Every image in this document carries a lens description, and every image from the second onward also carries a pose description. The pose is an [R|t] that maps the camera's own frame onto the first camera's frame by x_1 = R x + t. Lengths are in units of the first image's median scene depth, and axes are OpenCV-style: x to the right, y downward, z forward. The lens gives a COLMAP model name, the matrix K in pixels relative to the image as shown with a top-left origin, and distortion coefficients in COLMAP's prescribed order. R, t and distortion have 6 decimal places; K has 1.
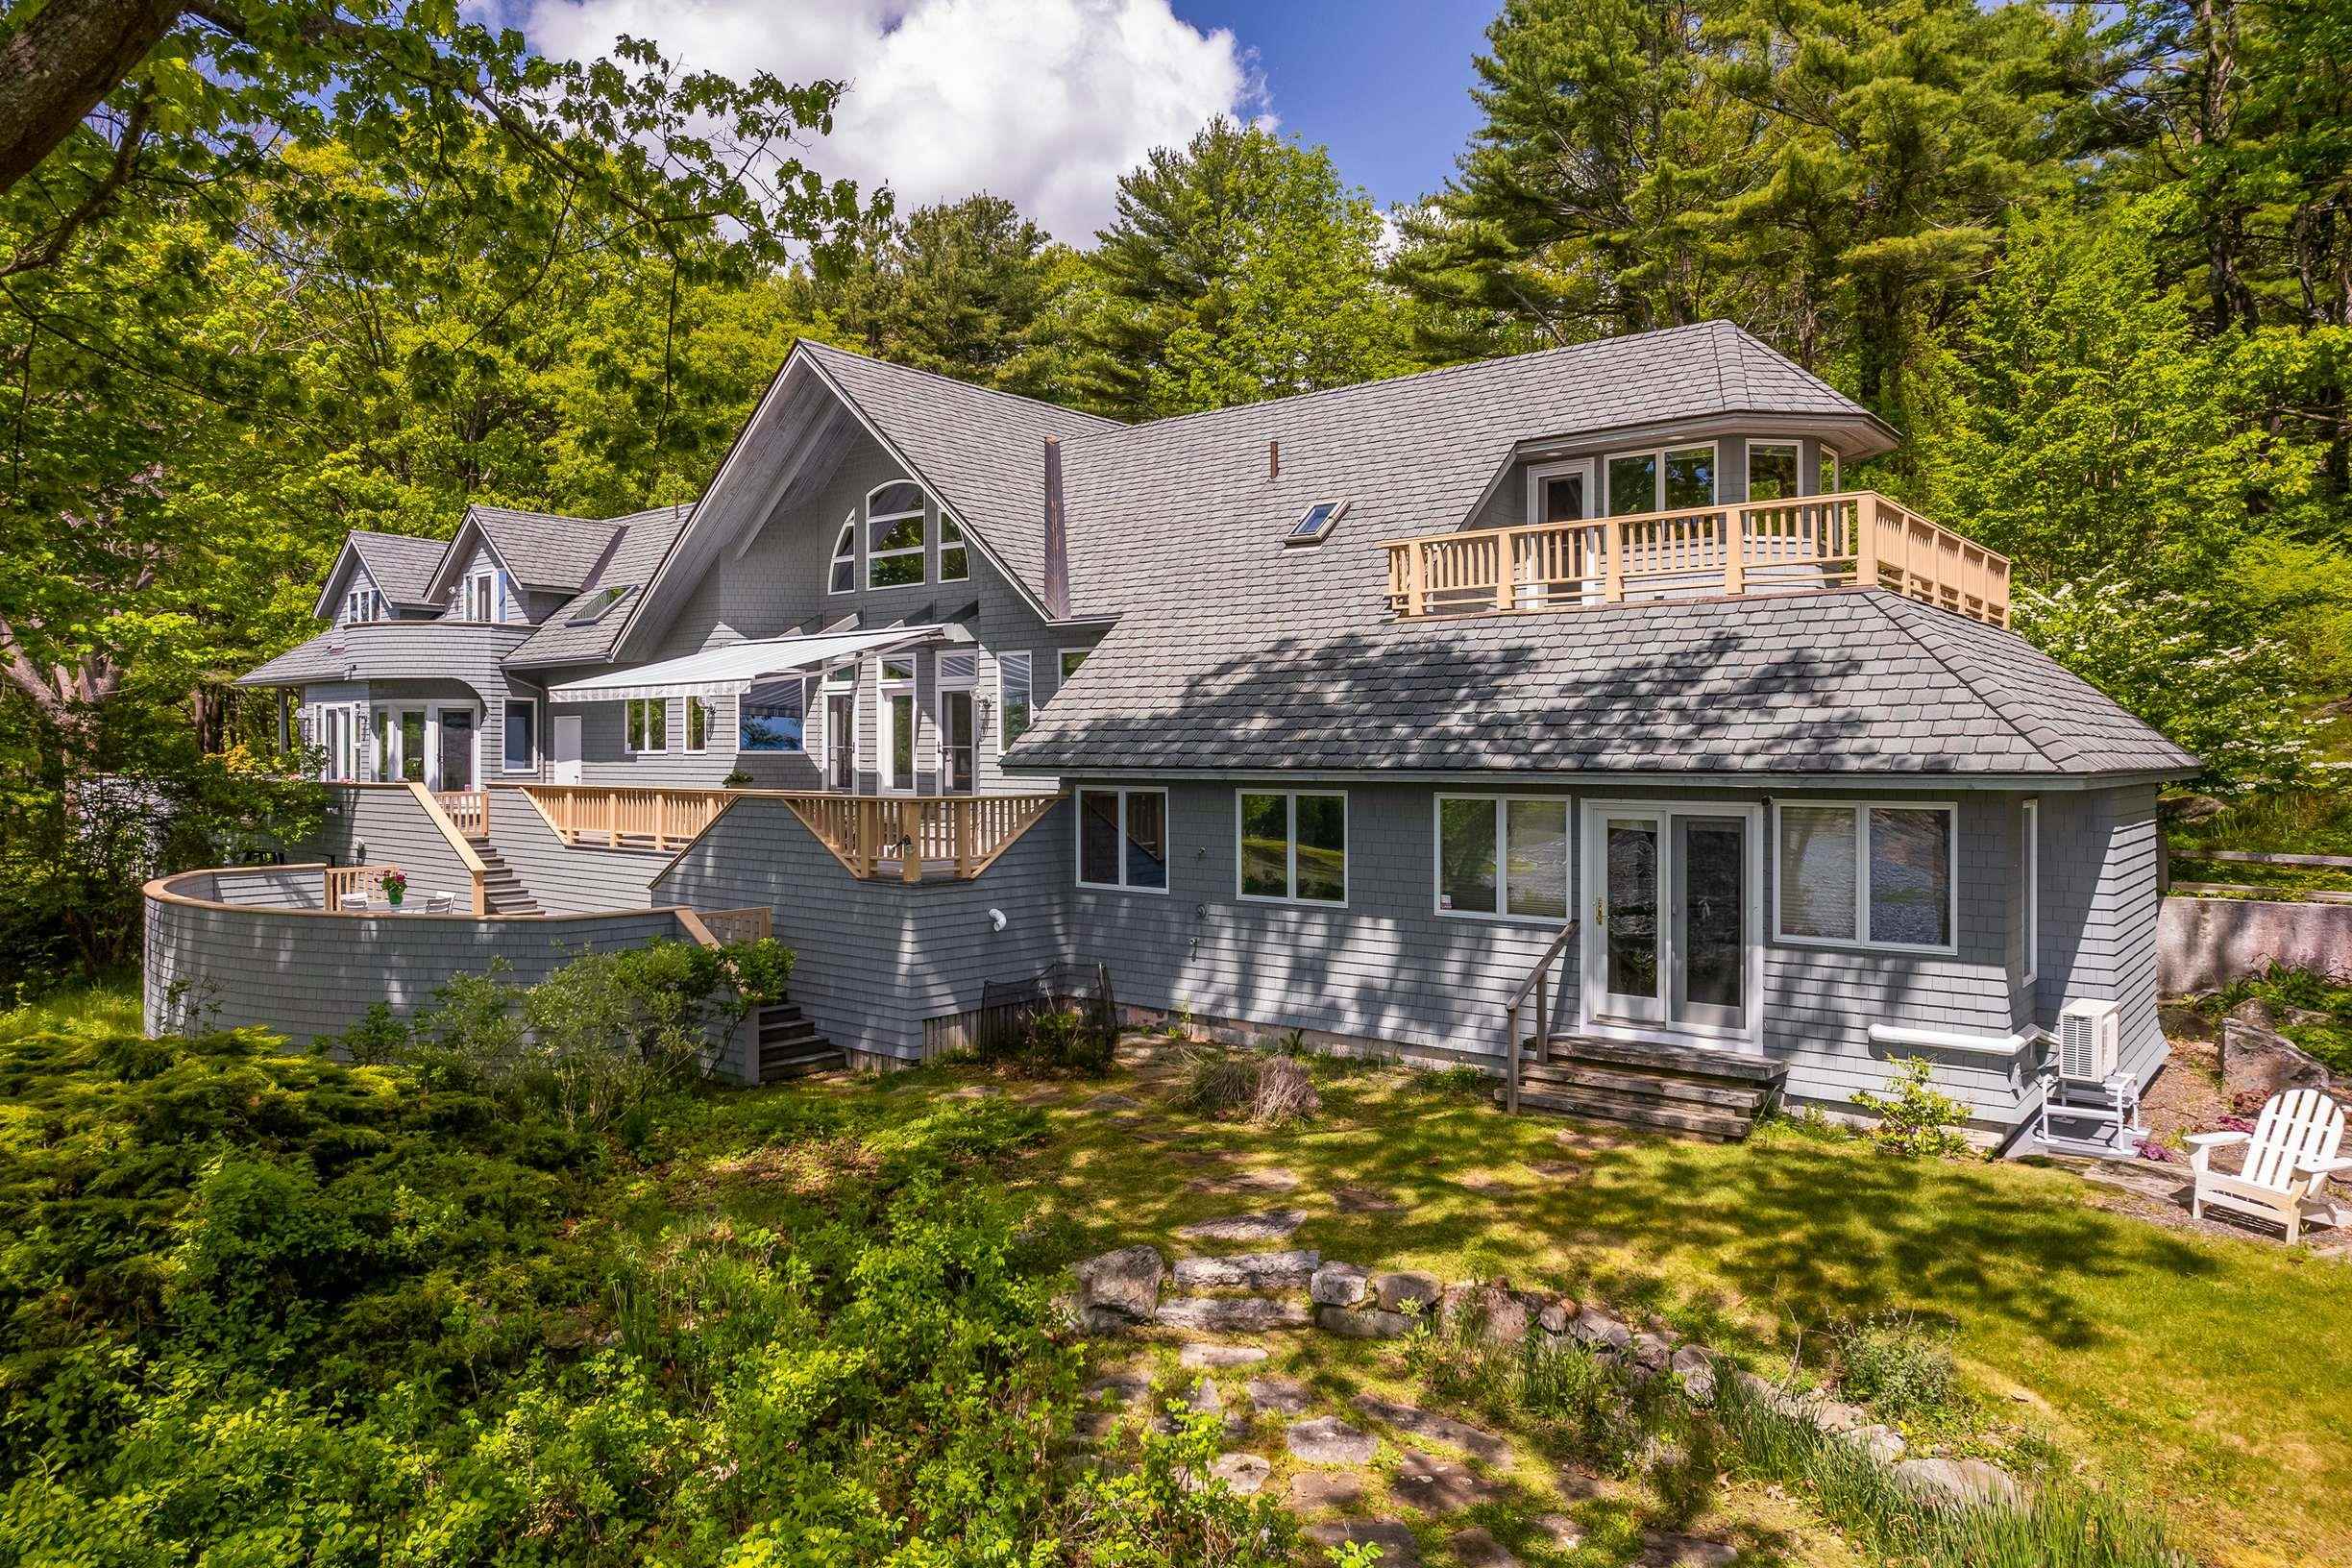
lens RADIAL K [[1505.9, 0, 1176.0], [0, 1505.9, 784.0], [0, 0, 1]] dist [-0.006488, -0.000795]
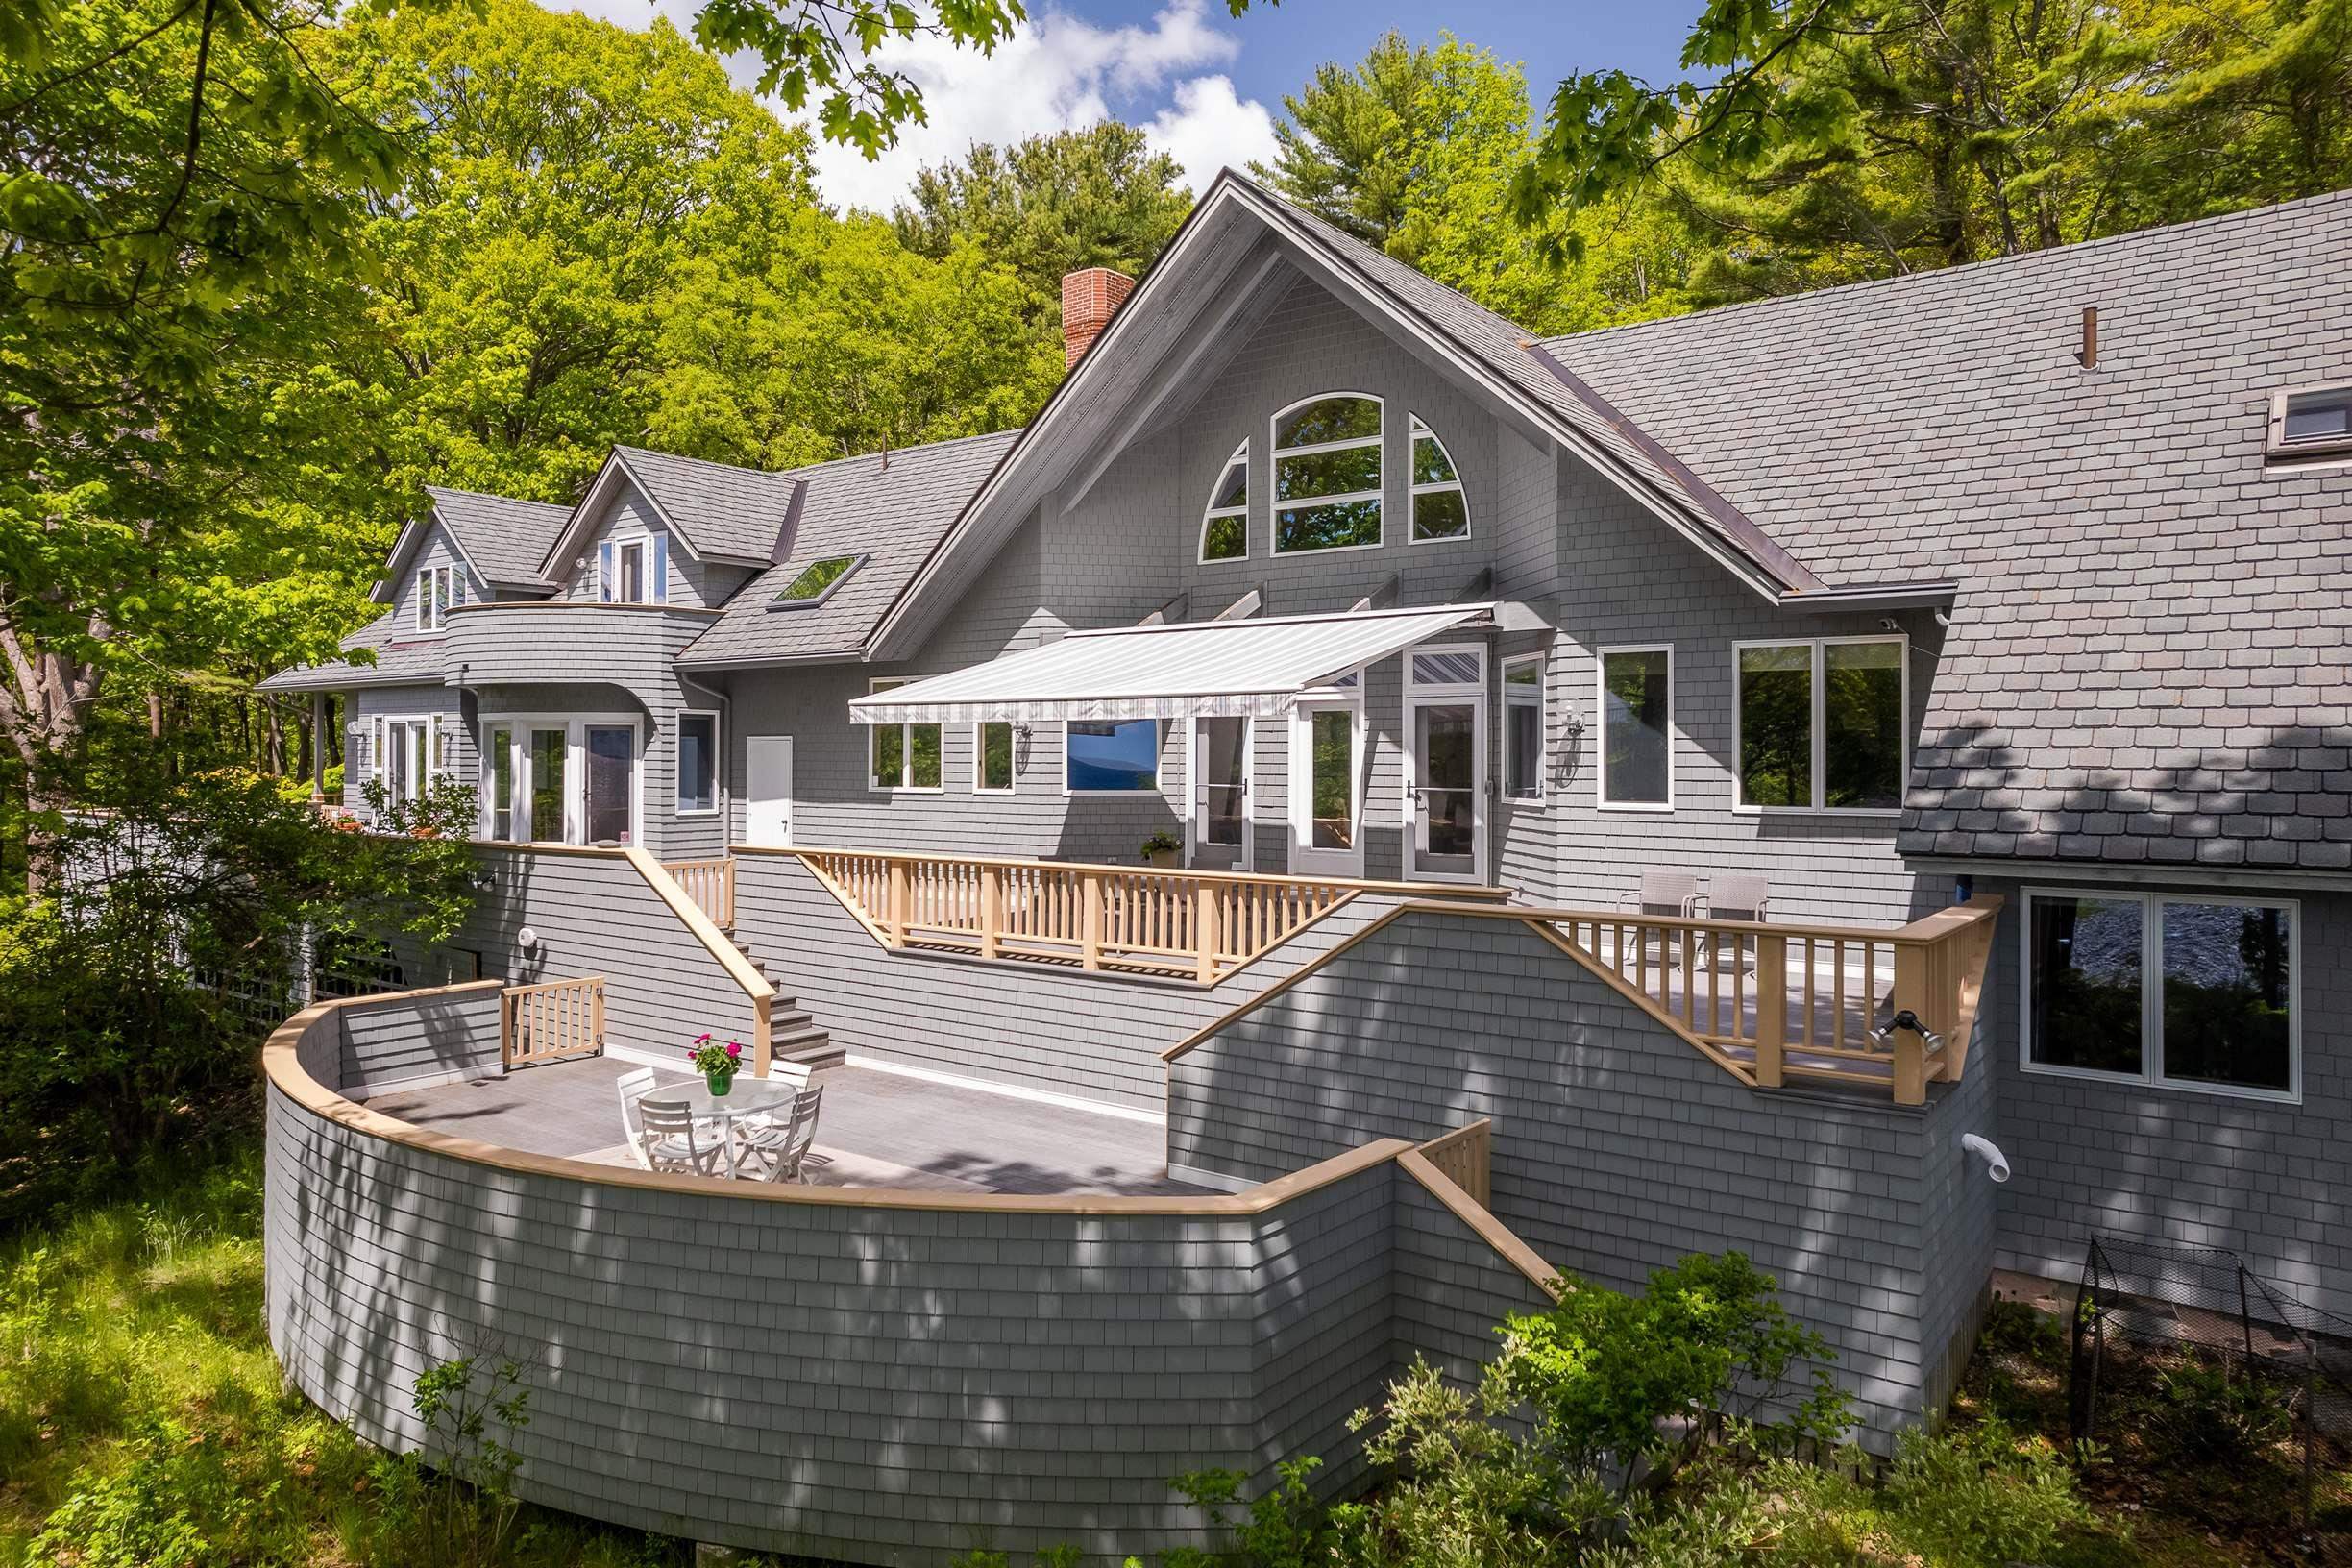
lens RADIAL K [[1505.9, 0, 1176.0], [0, 1505.9, 784.0], [0, 0, 1]] dist [-0.006488, -0.000795]
pose [[0.999423, 0.000570, 0.033971, -0.267052], [-0.000491, 0.999997, -0.002340, -0.023987], [-0.033972, 0.002322, 0.999420, 0.316830]]
